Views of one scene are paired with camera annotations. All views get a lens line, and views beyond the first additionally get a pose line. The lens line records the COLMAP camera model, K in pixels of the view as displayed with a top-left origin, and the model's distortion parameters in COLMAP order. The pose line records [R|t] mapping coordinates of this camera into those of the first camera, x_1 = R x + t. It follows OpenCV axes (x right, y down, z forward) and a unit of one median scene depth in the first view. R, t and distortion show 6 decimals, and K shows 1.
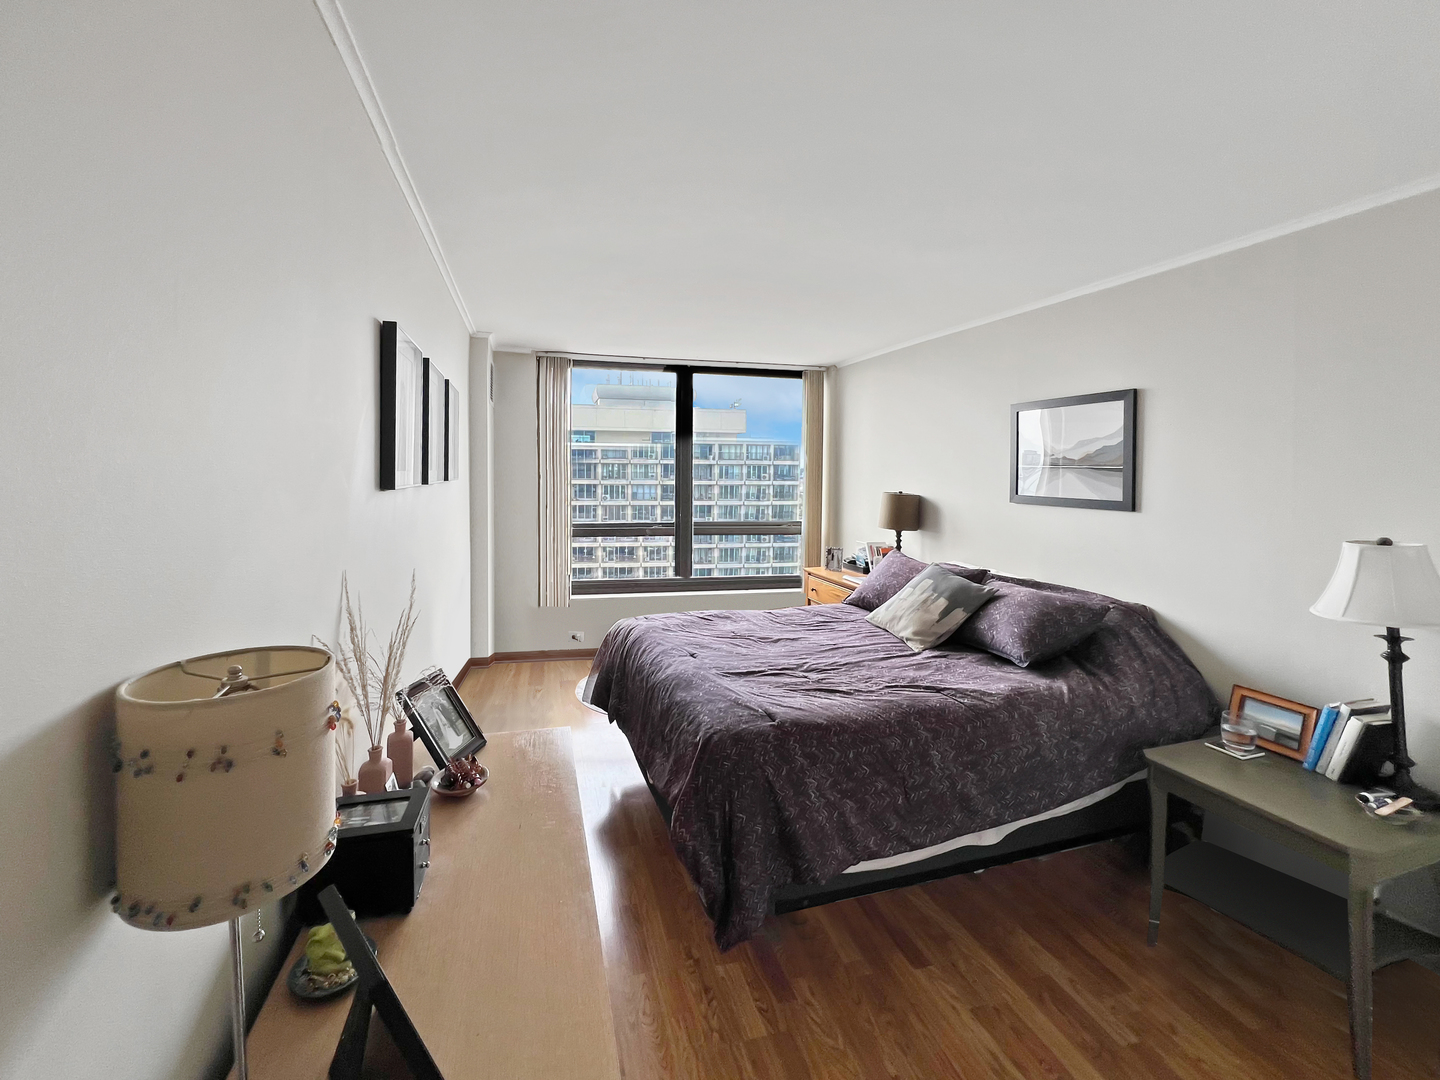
lens RADIAL K [[1349.3, 0, 720.0], [0, 1349.3, 540.0], [0, 0, 1]] dist [-0.001206, -0.001932]
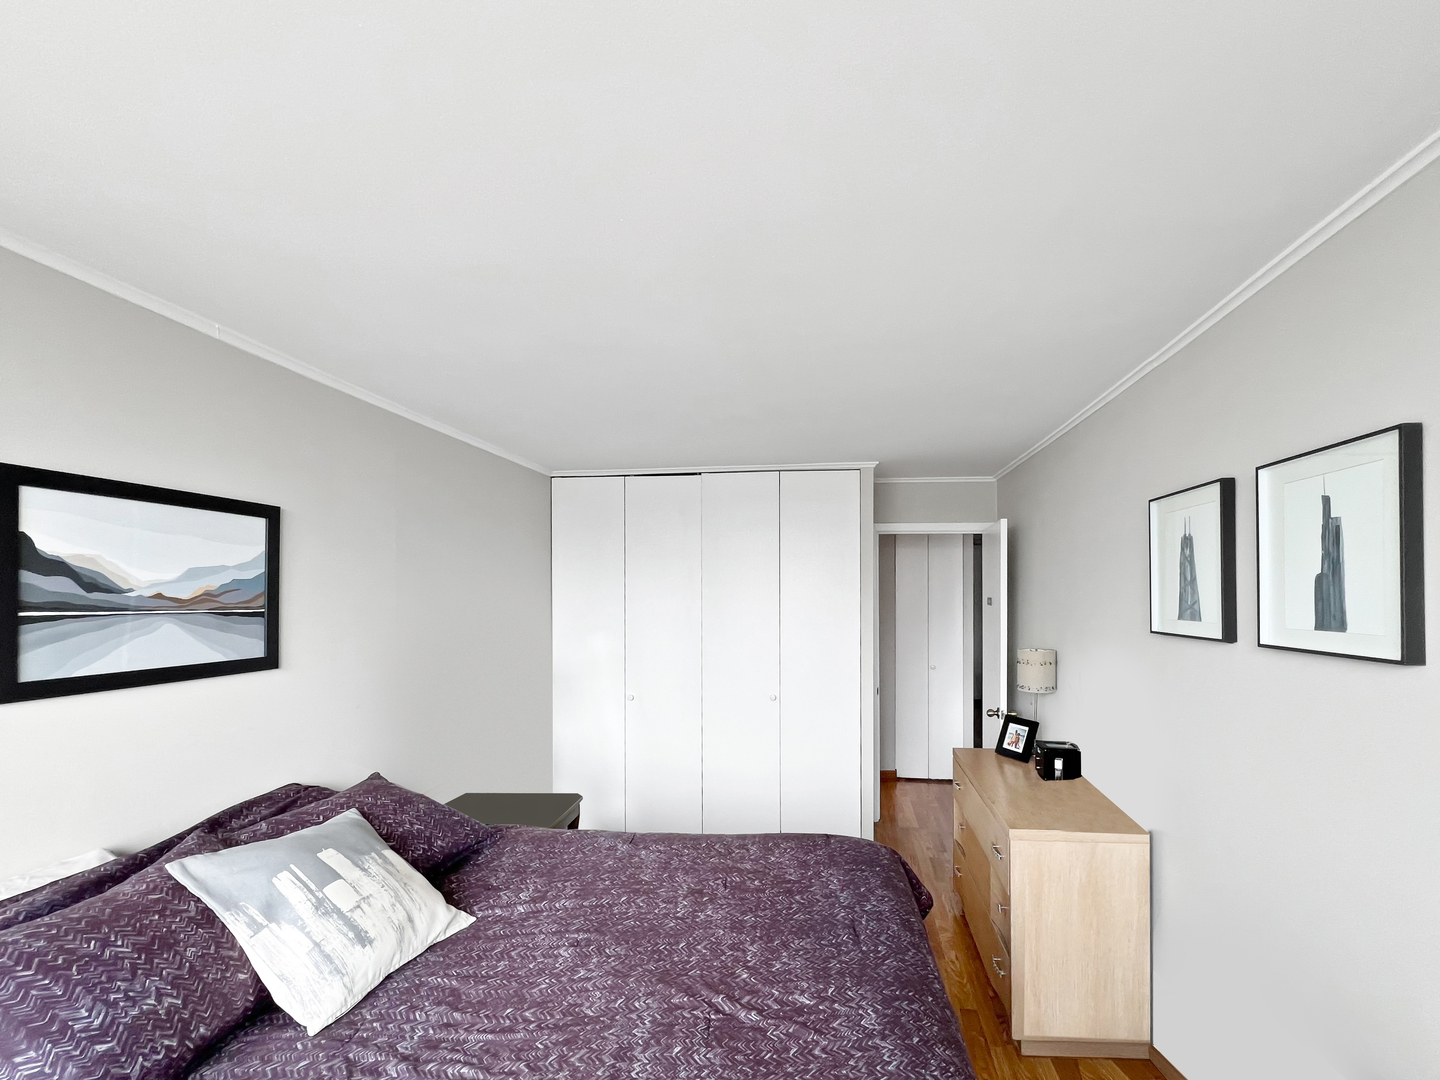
lens RADIAL K [[1349.3, 0, 720.0], [0, 1349.3, 540.0], [0, 0, 1]] dist [-0.001206, -0.001932]
pose [[-0.974698, 0.005273, 0.223465, -0.097441], [0.008314, 0.999885, 0.012670, -0.095003], [-0.223372, 0.014208, -0.974630, 1.588652]]
